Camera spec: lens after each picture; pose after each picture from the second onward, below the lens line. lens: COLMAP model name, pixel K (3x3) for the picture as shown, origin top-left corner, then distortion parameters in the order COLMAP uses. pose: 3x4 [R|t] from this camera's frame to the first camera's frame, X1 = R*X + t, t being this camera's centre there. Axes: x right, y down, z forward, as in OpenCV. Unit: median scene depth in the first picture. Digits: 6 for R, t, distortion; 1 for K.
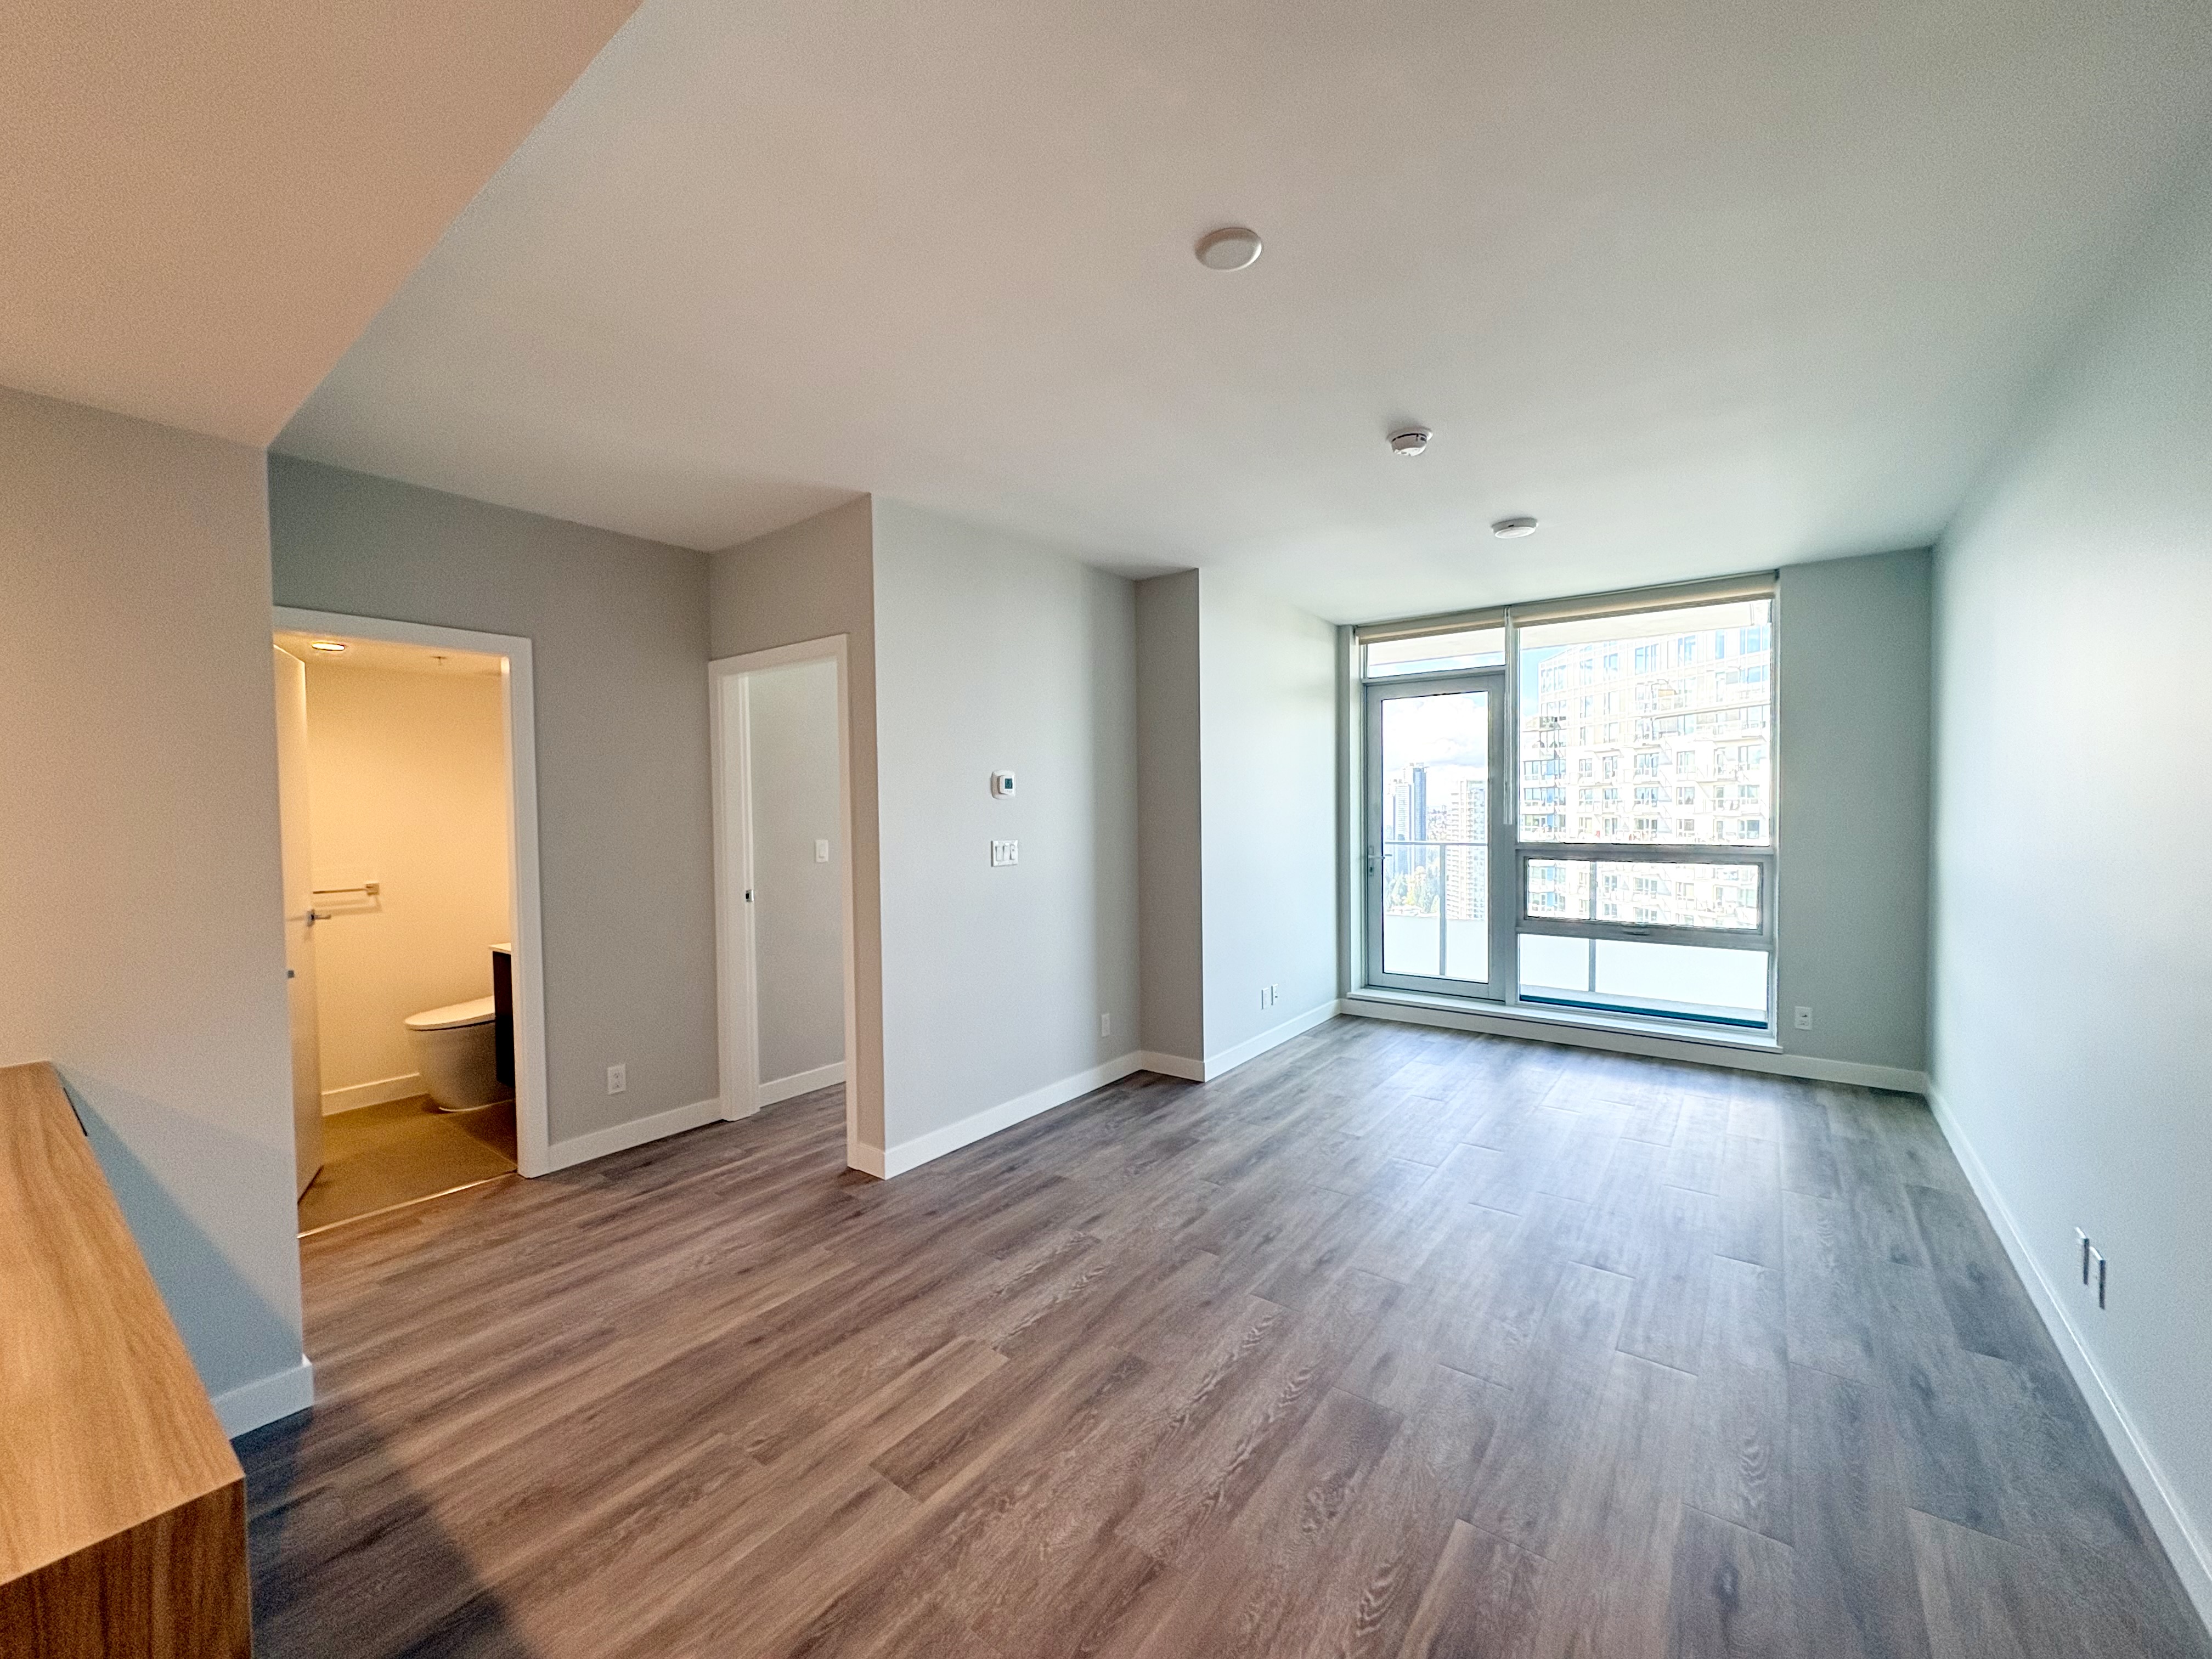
lens RADIAL K [[884.6, 0, 1105.0], [0, 884.6, 830.3], [0, 0, 1]] dist [-0.000619, 0.000988]
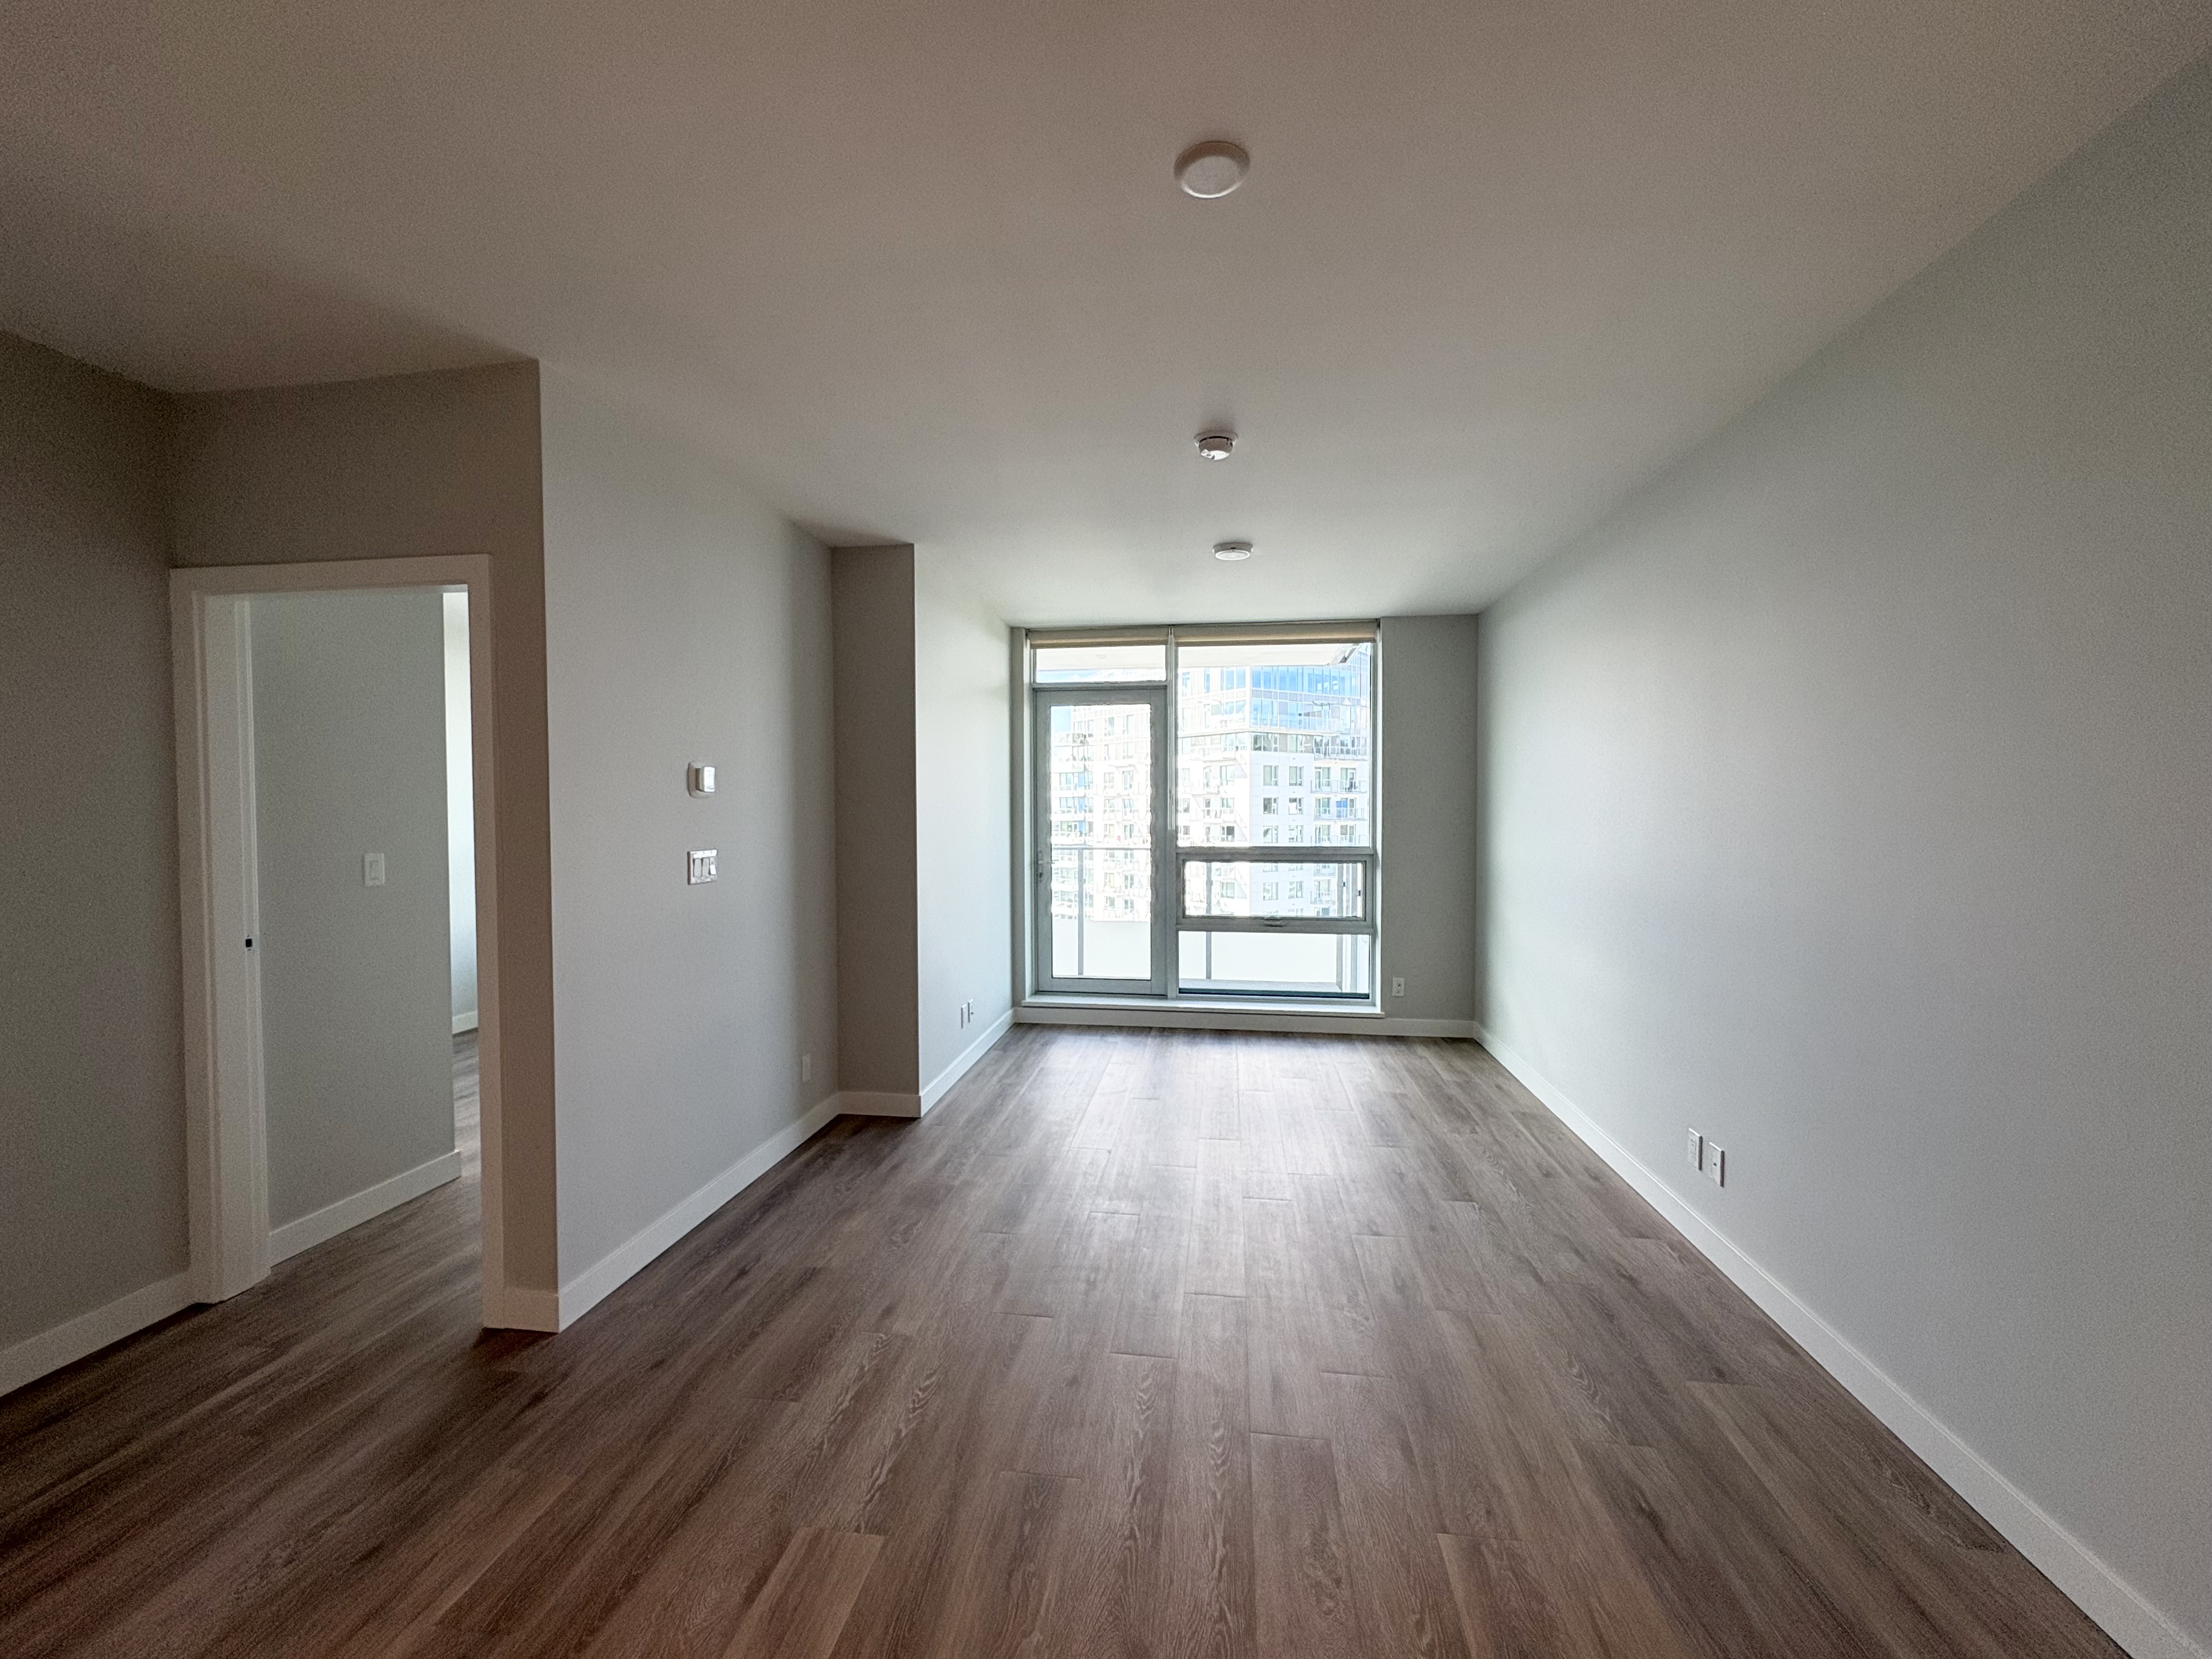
lens RADIAL K [[884.6, 0, 1109.8], [0, 884.6, 827.9], [0, 0, 1]] dist [-0.000619, 0.000988]
pose [[0.872164, -0.001094, 0.489213, -0.207726], [0.006061, 0.999945, -0.008569, 0.000300], [-0.489177, 0.010439, 0.872122, 0.162936]]
